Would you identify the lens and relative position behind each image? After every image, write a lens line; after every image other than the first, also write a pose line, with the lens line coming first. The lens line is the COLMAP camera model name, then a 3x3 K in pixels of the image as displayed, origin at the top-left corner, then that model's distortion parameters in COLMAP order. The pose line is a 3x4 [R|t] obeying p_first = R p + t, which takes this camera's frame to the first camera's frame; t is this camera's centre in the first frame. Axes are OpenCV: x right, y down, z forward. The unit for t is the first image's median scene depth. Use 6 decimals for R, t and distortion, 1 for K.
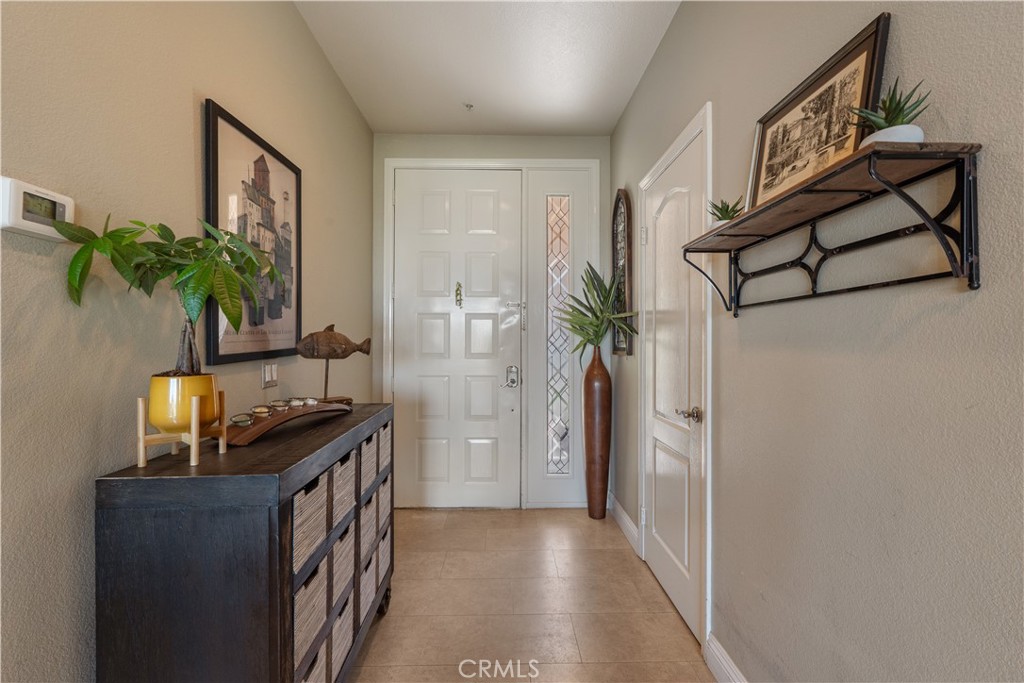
lens RADIAL K [[450.7, 0, 511.8], [0, 450.7, 339.6], [0, 0, 1]] dist [-0.003678, 0.000082]
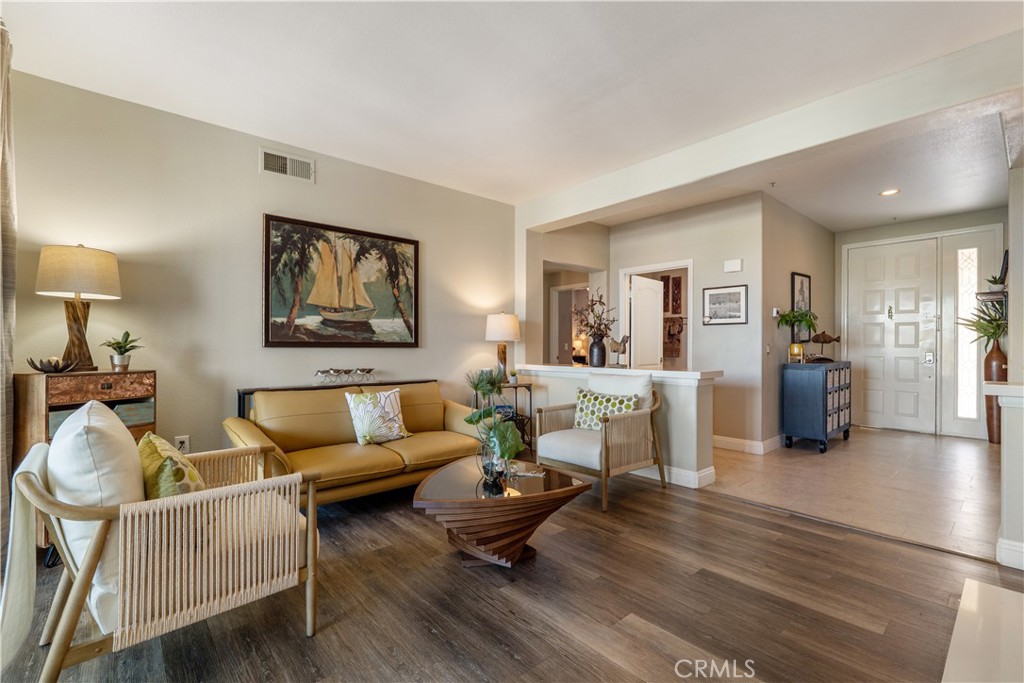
lens RADIAL K [[450.7, 0, 511.8], [0, 450.7, 339.6], [0, 0, 1]] dist [-0.003678, 0.000082]
pose [[0.643524, -0.001295, -0.765424, 0.295359], [-0.002361, 0.999990, -0.003677, 0.020472], [0.765422, 0.004174, 0.643515, -1.378440]]
